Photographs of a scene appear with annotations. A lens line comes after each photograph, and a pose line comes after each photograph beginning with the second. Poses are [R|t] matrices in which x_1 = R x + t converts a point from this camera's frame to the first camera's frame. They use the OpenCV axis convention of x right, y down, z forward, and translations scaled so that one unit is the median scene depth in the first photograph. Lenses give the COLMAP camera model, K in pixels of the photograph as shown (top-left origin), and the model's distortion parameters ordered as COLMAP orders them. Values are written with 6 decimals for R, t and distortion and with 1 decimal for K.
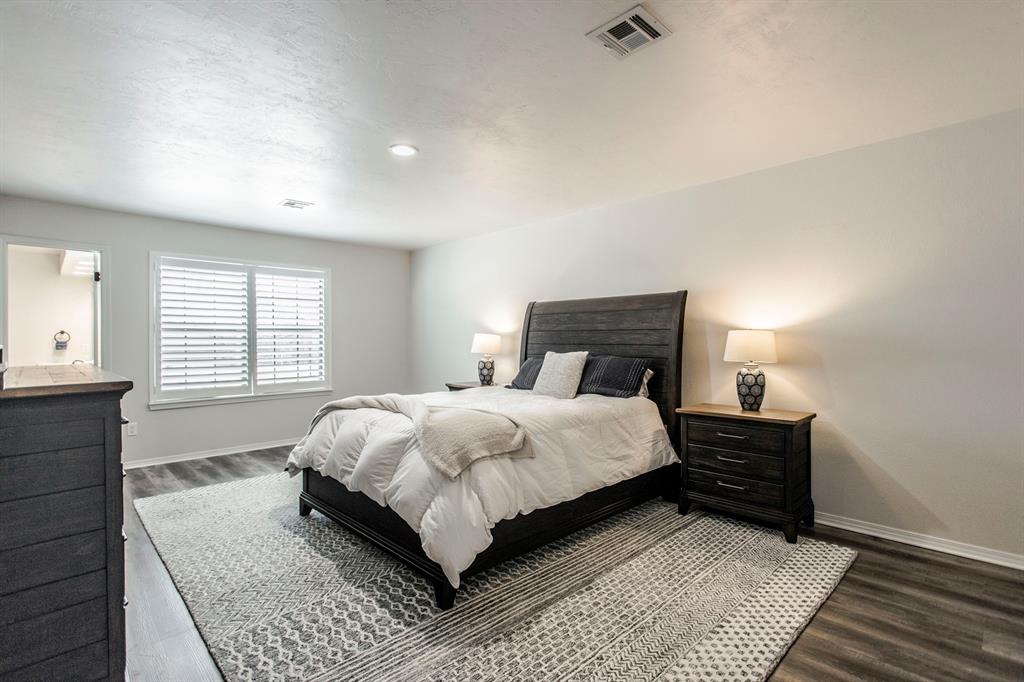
lens RADIAL K [[486.6, 0, 513.4], [0, 486.6, 339.2], [0, 0, 1]] dist [0.000519, 0.000488]
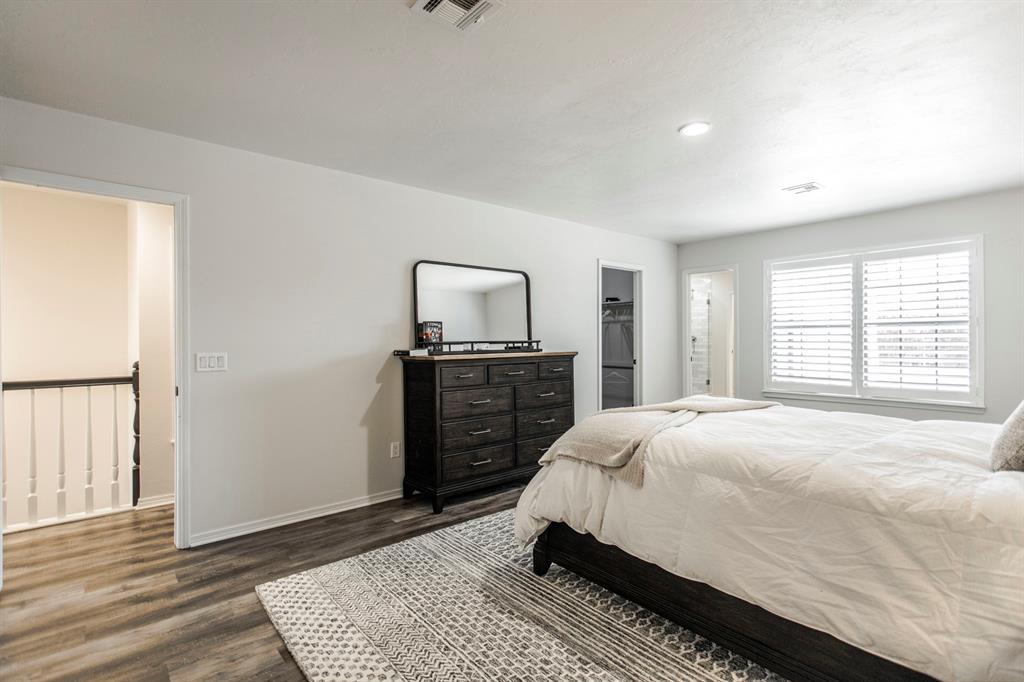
lens RADIAL K [[486.6, 0, 513.4], [0, 486.6, 339.2], [0, 0, 1]] dist [0.000519, 0.000488]
pose [[-0.058600, 0.004934, -0.998269, 0.769455], [0.007079, 0.999965, 0.004527, -0.002425], [0.998256, -0.006801, -0.058633, 0.776487]]
